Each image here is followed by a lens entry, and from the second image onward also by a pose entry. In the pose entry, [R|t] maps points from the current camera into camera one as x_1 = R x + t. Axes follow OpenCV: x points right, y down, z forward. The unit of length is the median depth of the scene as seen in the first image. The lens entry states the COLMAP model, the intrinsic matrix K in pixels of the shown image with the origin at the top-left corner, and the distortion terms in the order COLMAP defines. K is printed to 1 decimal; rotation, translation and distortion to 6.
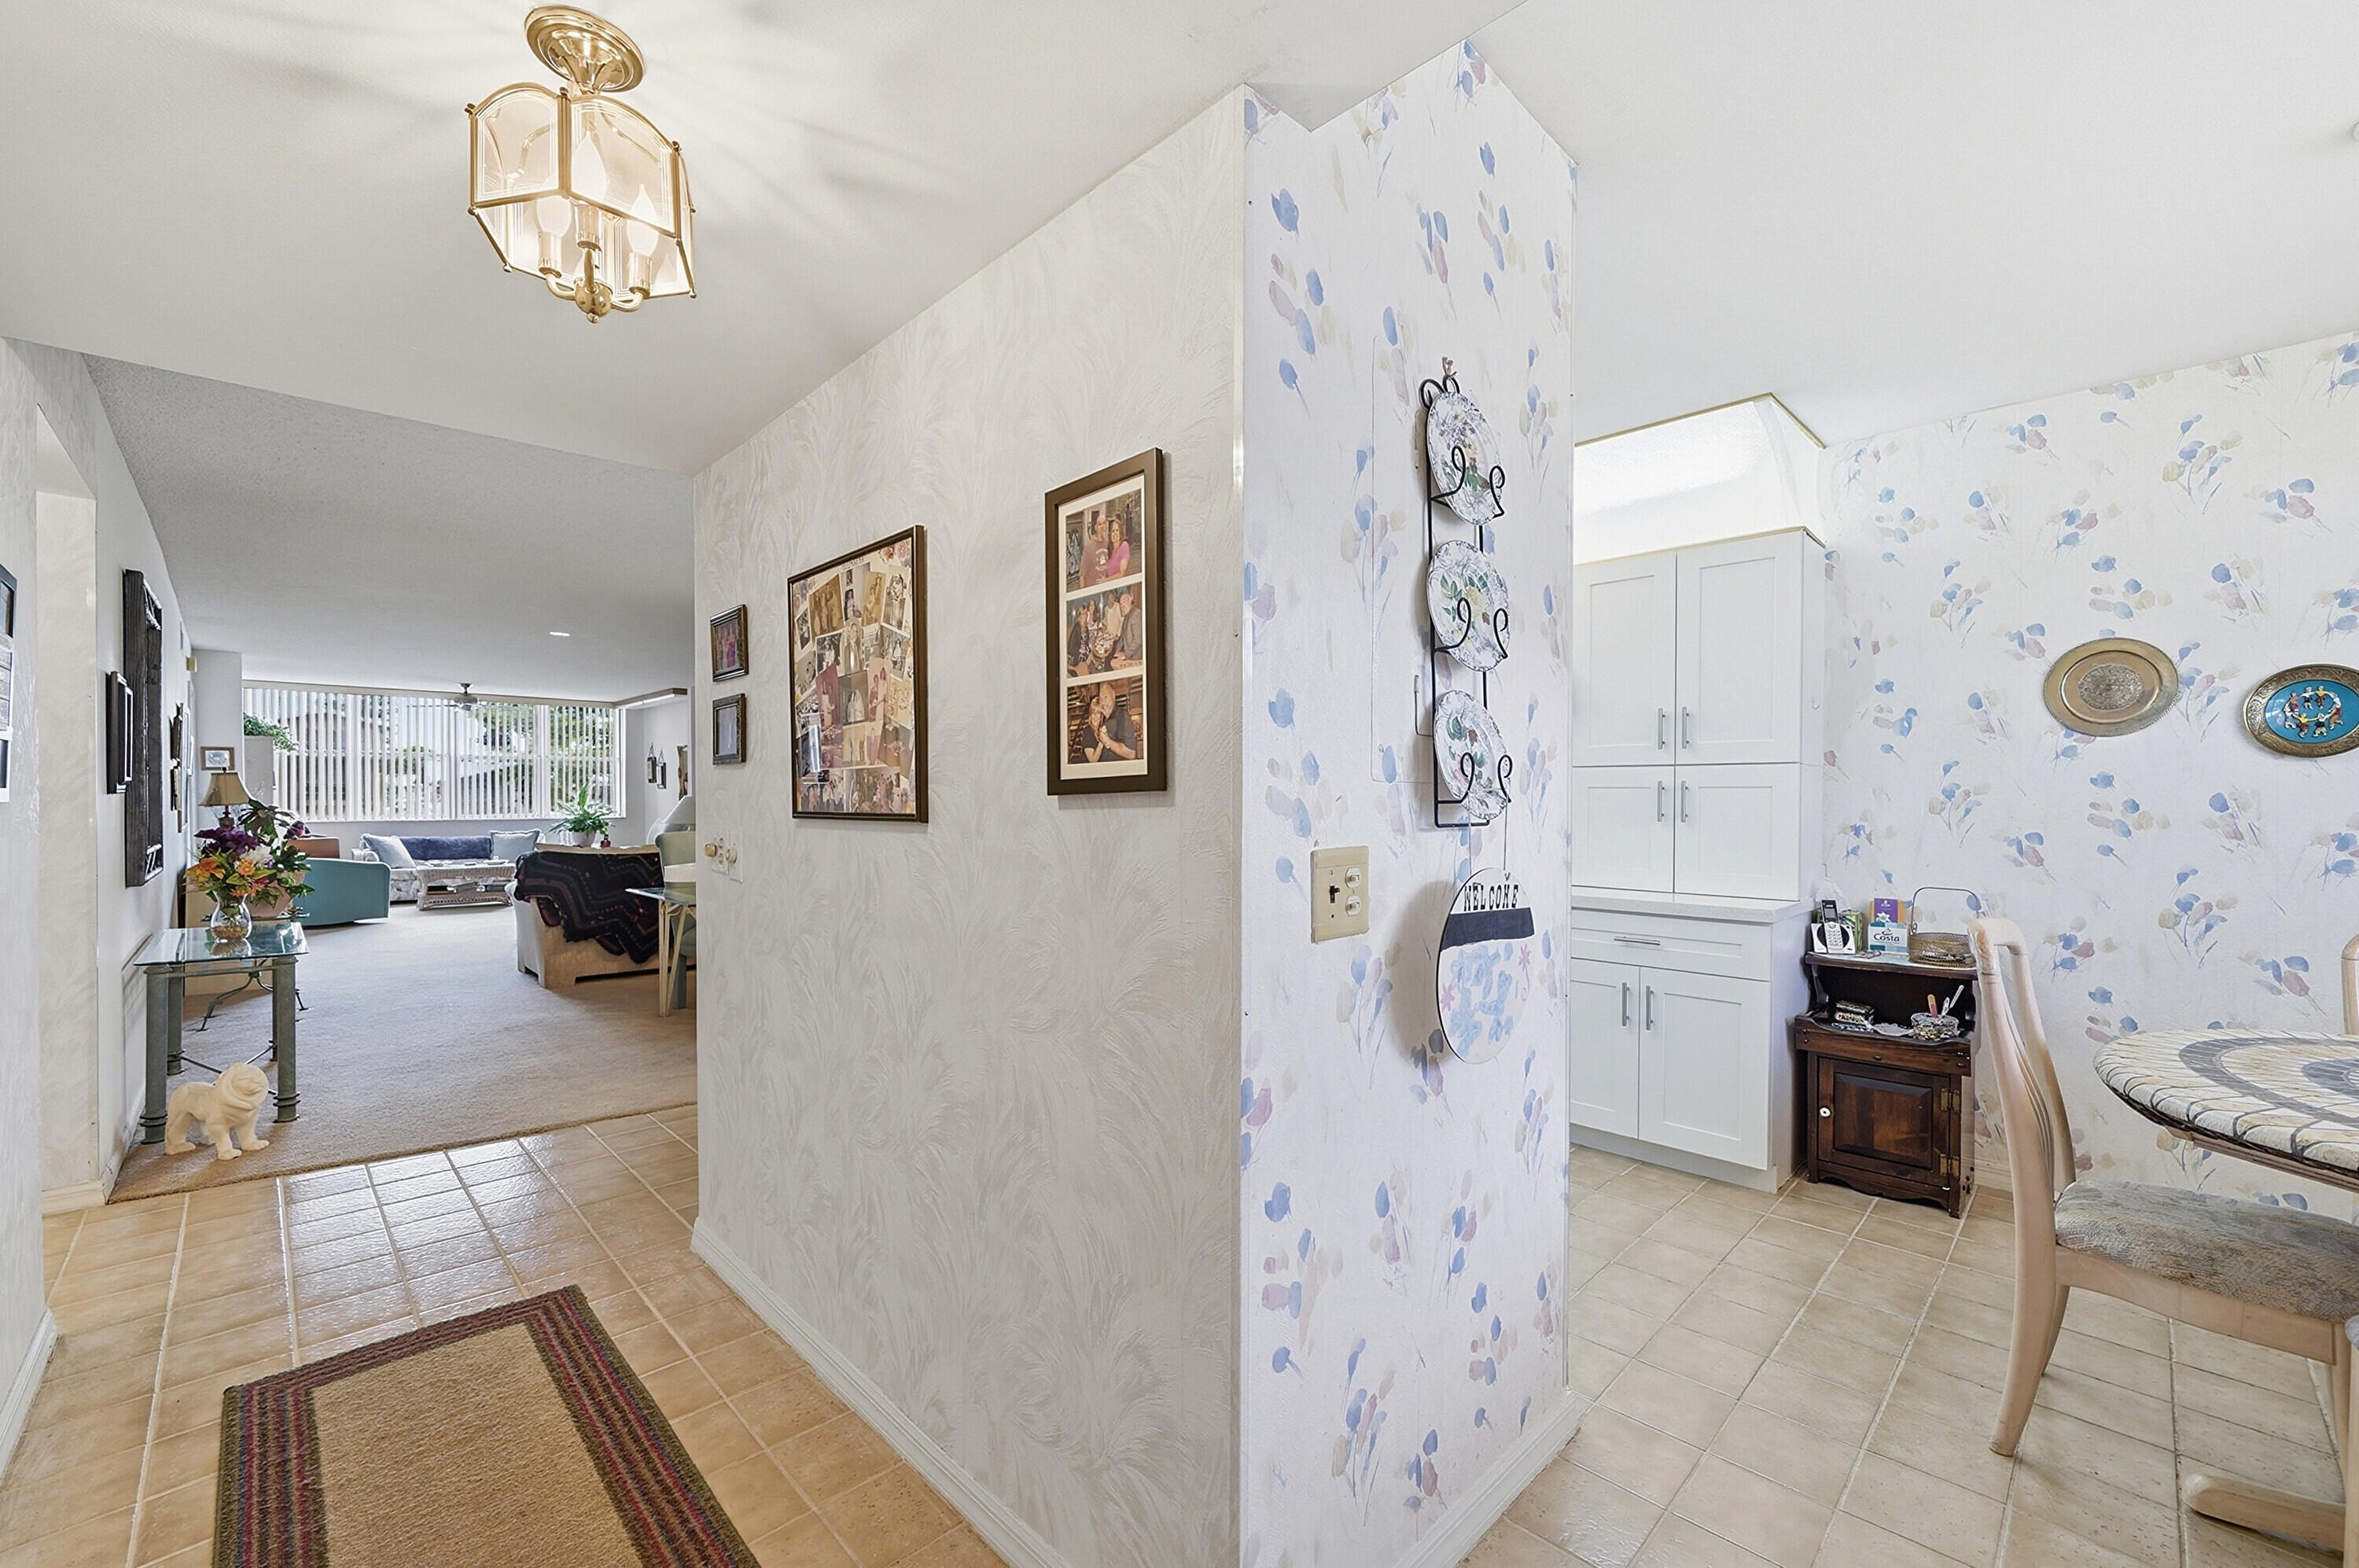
lens RADIAL K [[924.4, 0, 1166.2], [0, 924.4, 796.5], [0, 0, 1]] dist [-0.007143, 0.000789]
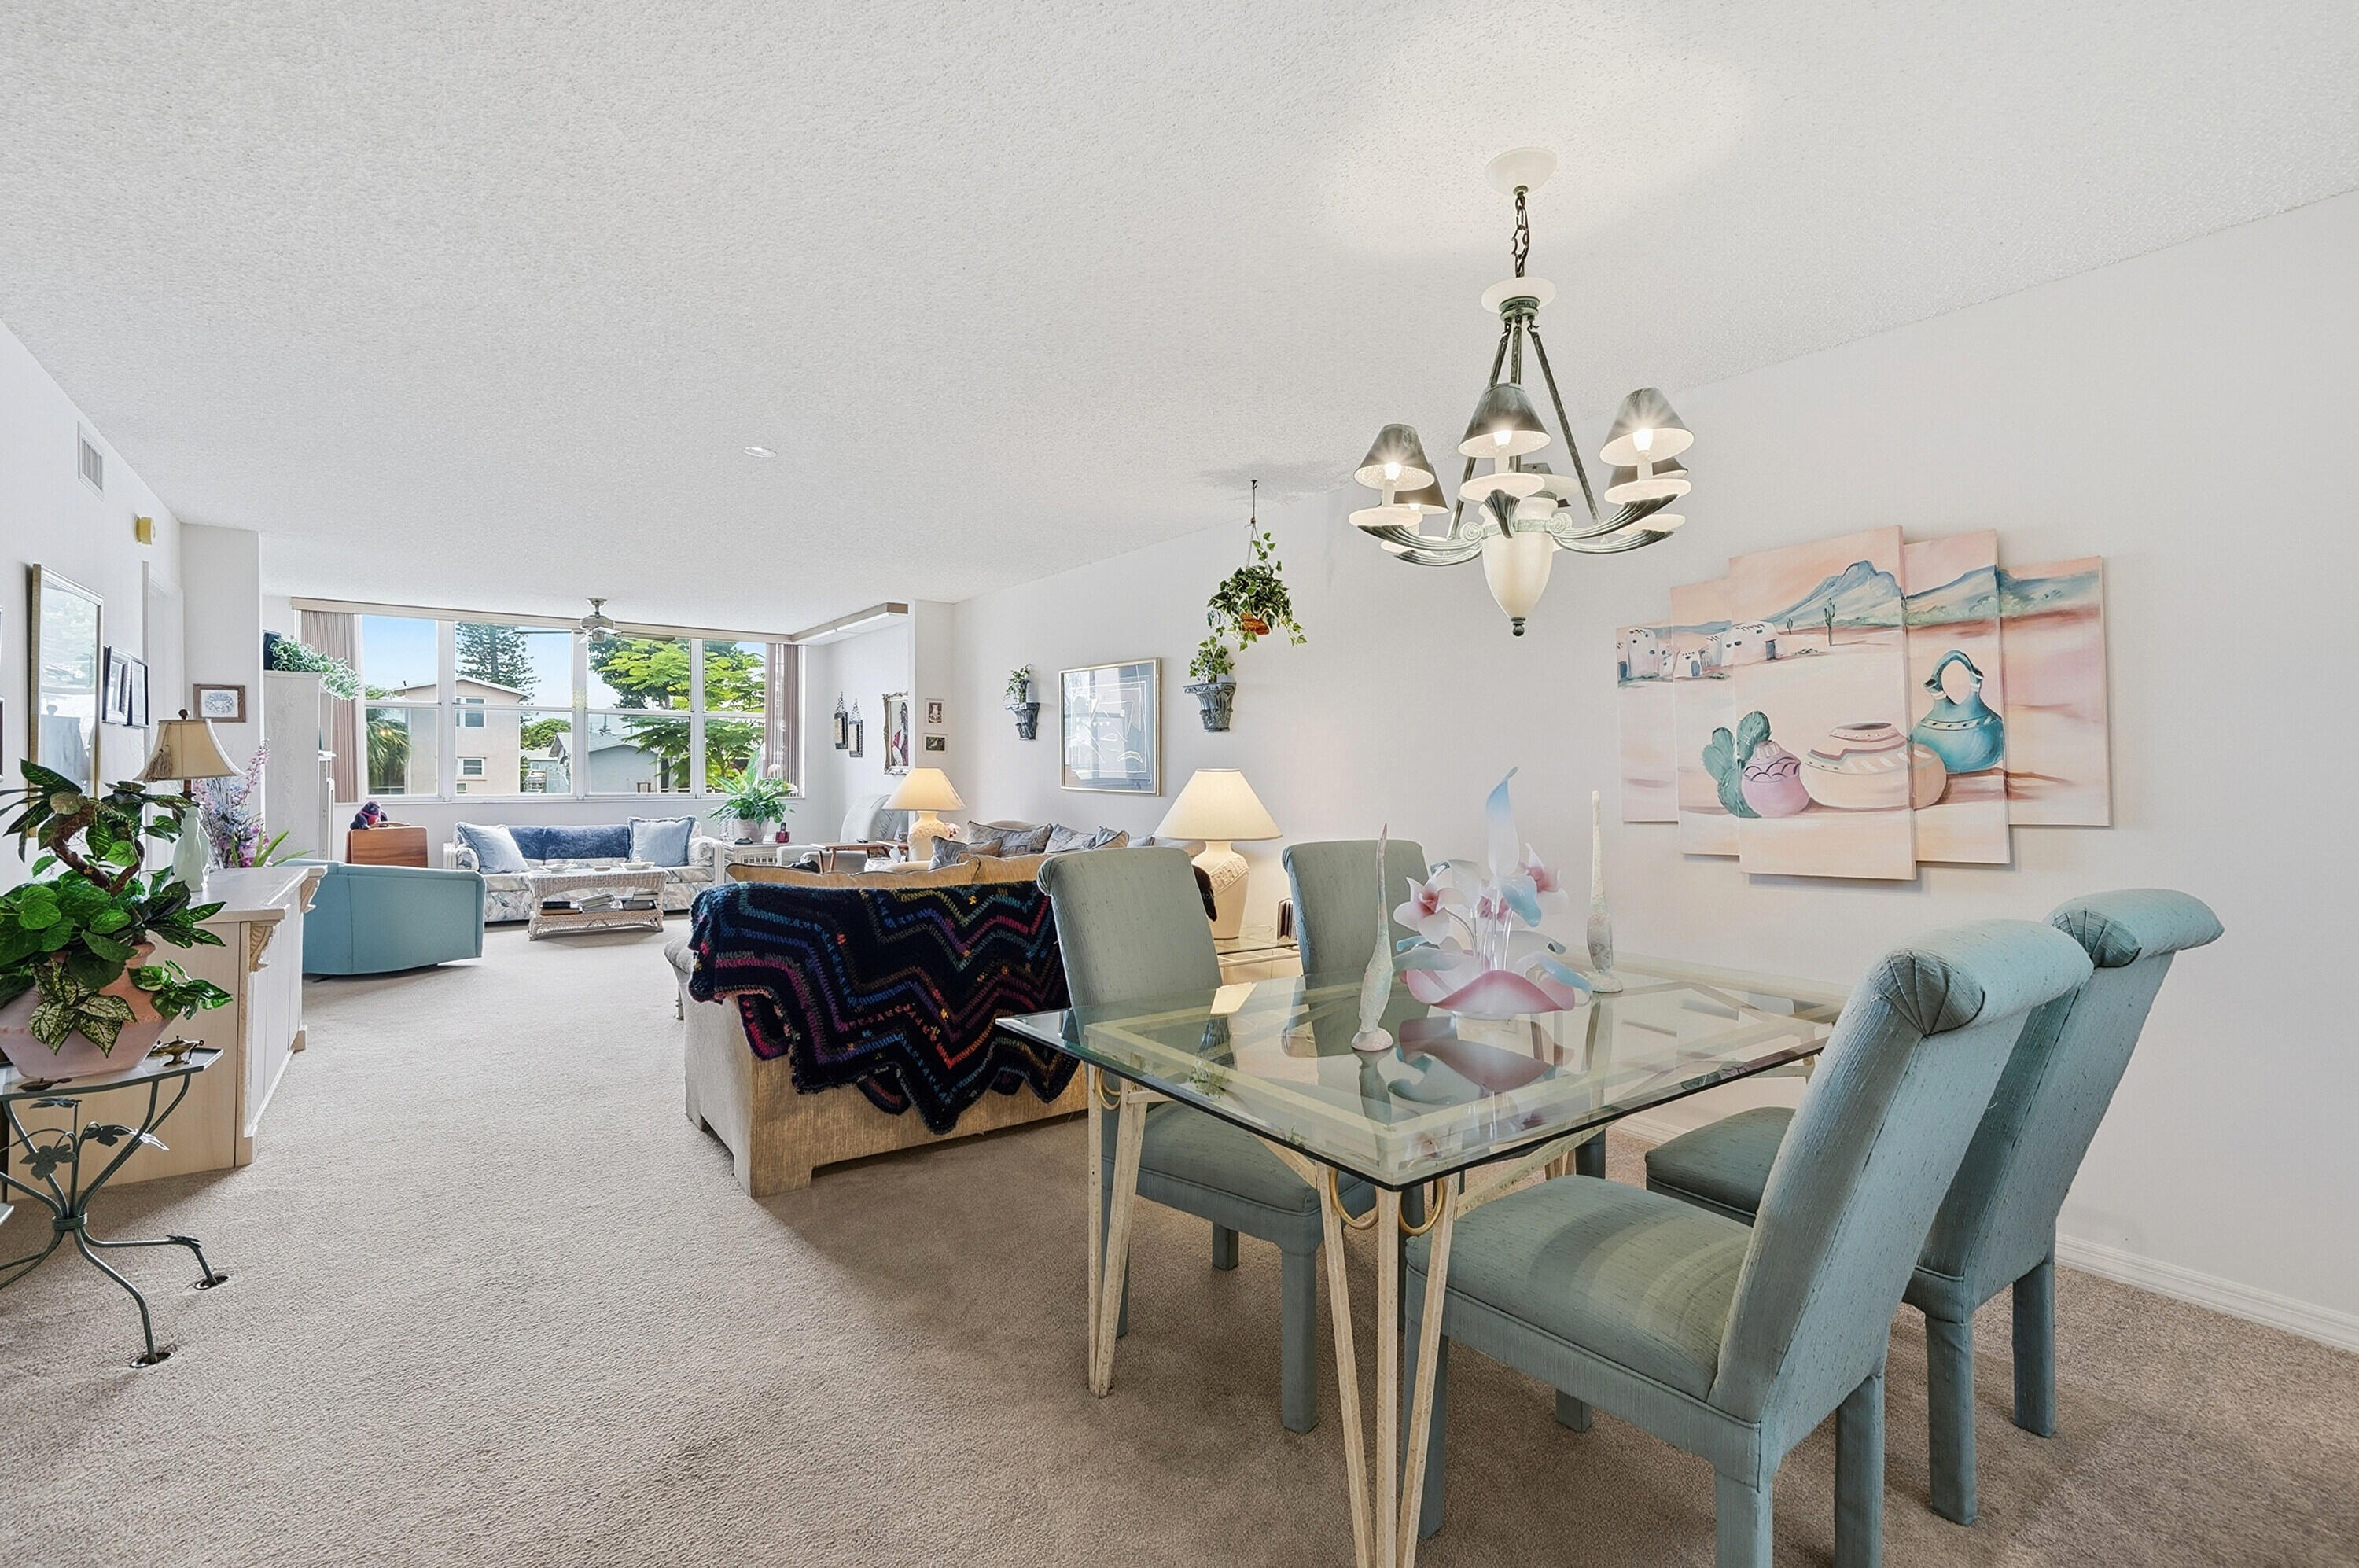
lens RADIAL K [[1046.9, 0, 1179.6], [0, 1046.9, 767.1], [0, 0, 1]] dist [0.010854, 0.000771]
pose [[0.989265, 0.001550, -0.146127, -0.230222], [-0.002317, 0.999984, -0.005077, 0.002700], [0.146117, 0.005361, 0.989253, 0.307231]]
